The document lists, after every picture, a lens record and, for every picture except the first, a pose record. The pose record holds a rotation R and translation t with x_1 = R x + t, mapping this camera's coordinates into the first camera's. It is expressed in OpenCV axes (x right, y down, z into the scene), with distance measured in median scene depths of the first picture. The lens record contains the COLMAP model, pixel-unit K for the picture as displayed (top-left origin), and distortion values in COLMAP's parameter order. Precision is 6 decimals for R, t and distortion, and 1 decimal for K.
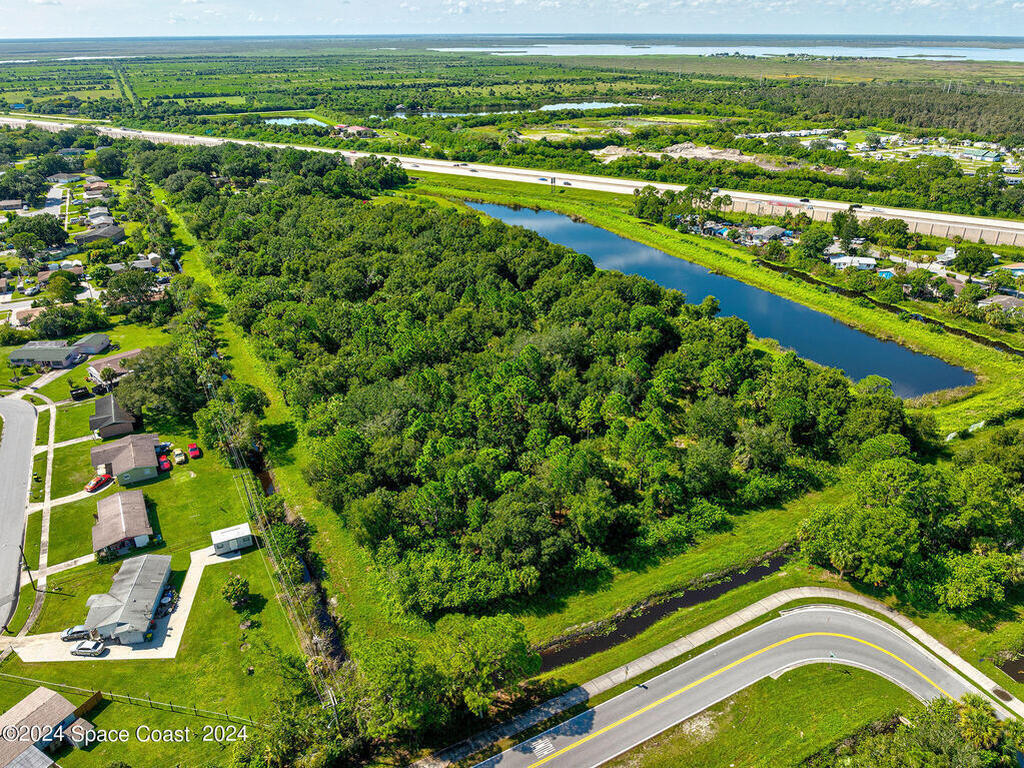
lens RADIAL K [[720.0, 0, 512.0], [0, 720.0, 384.0], [0, 0, 1]] dist [-0.027882, 0.010072]
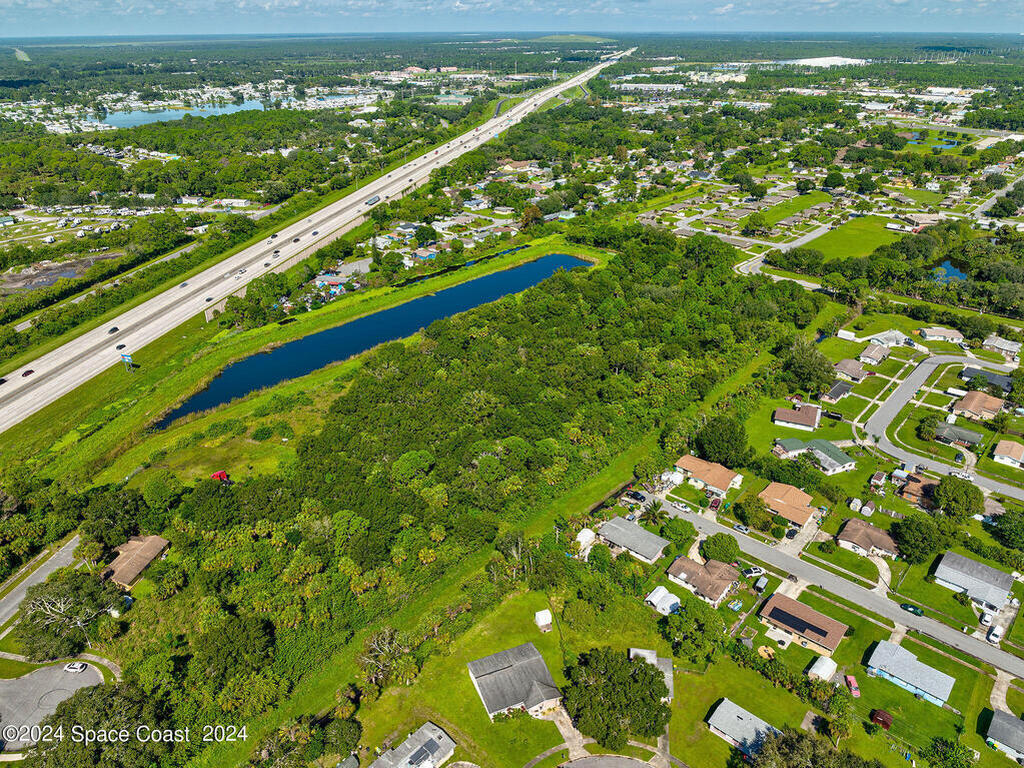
lens RADIAL K [[720.0, 0, 512.0], [0, 720.0, 384.0], [0, 0, 1]] dist [-0.027882, 0.010072]
pose [[-0.335565, -0.416006, 0.845183, -1.074018], [0.416969, 0.738933, 0.529259, -0.730196], [-0.844709, 0.530016, -0.074499, 1.101944]]
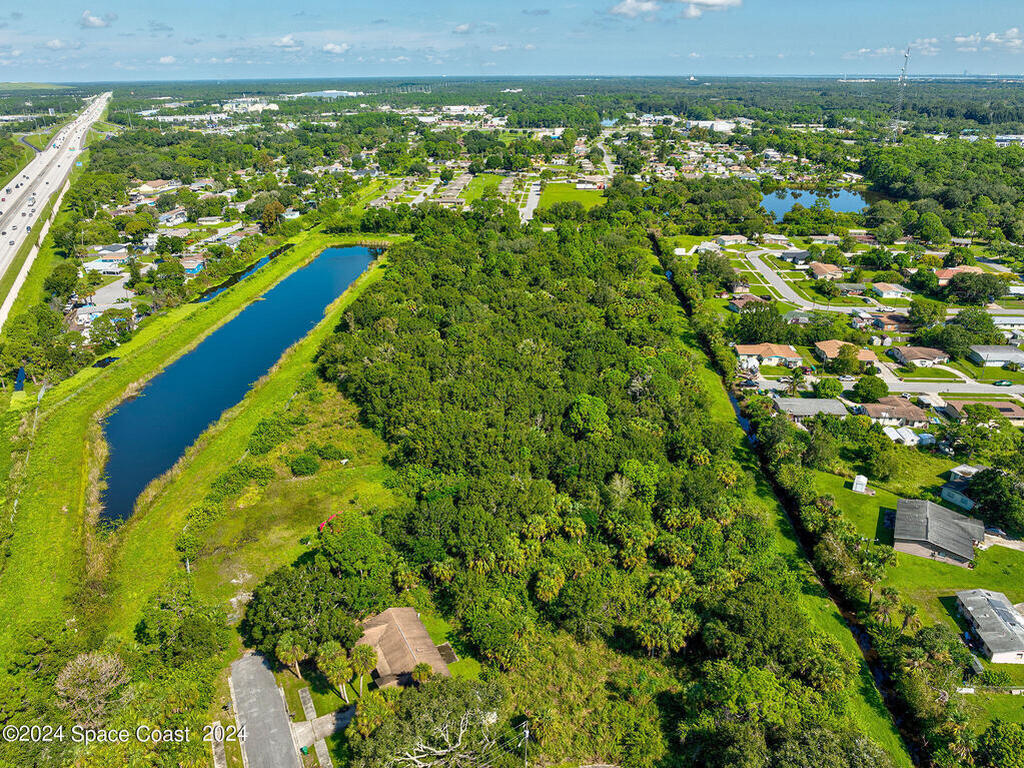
lens RADIAL K [[720.0, 0, 512.0], [0, 720.0, 384.0], [0, 0, 1]] dist [-0.027882, 0.010072]
pose [[-0.847397, -0.203528, 0.490403, -0.650593], [0.240768, 0.675904, 0.696552, -0.774864], [-0.473233, 0.708329, -0.523756, 1.544333]]
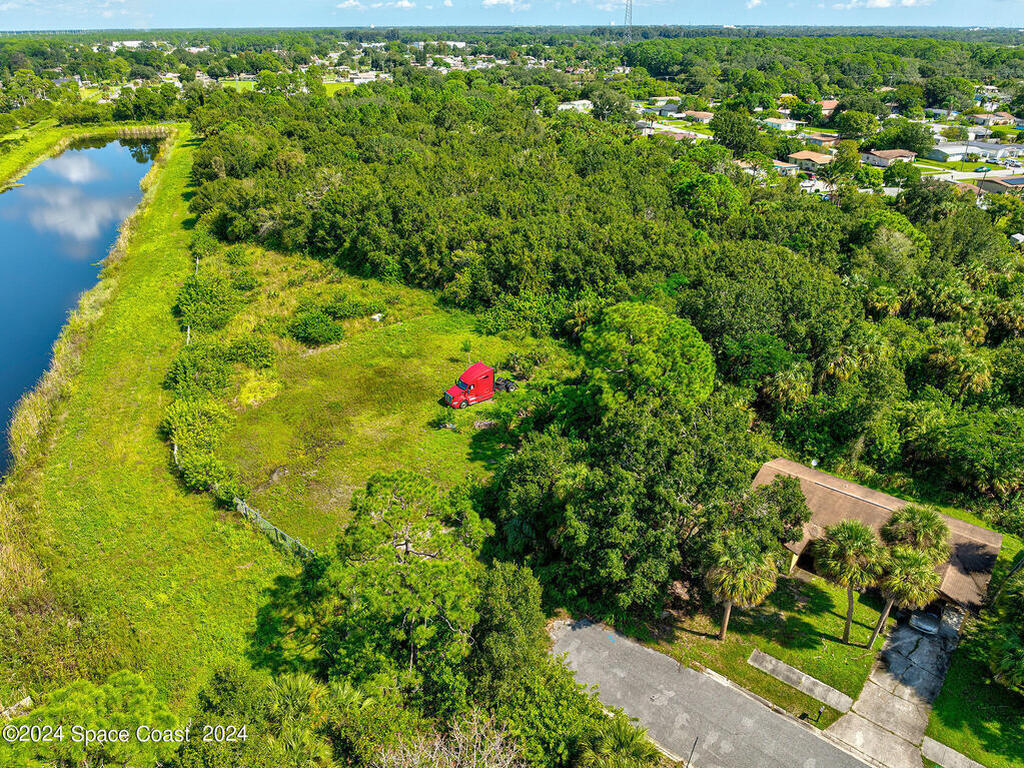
lens RADIAL K [[720.0, 0, 512.0], [0, 720.0, 384.0], [0, 0, 1]] dist [-0.027882, 0.010072]
pose [[-0.988940, -0.060886, 0.135244, -0.354510], [0.070392, 0.609940, 0.789315, -0.592650], [-0.130549, 0.790105, -0.598908, 1.570302]]
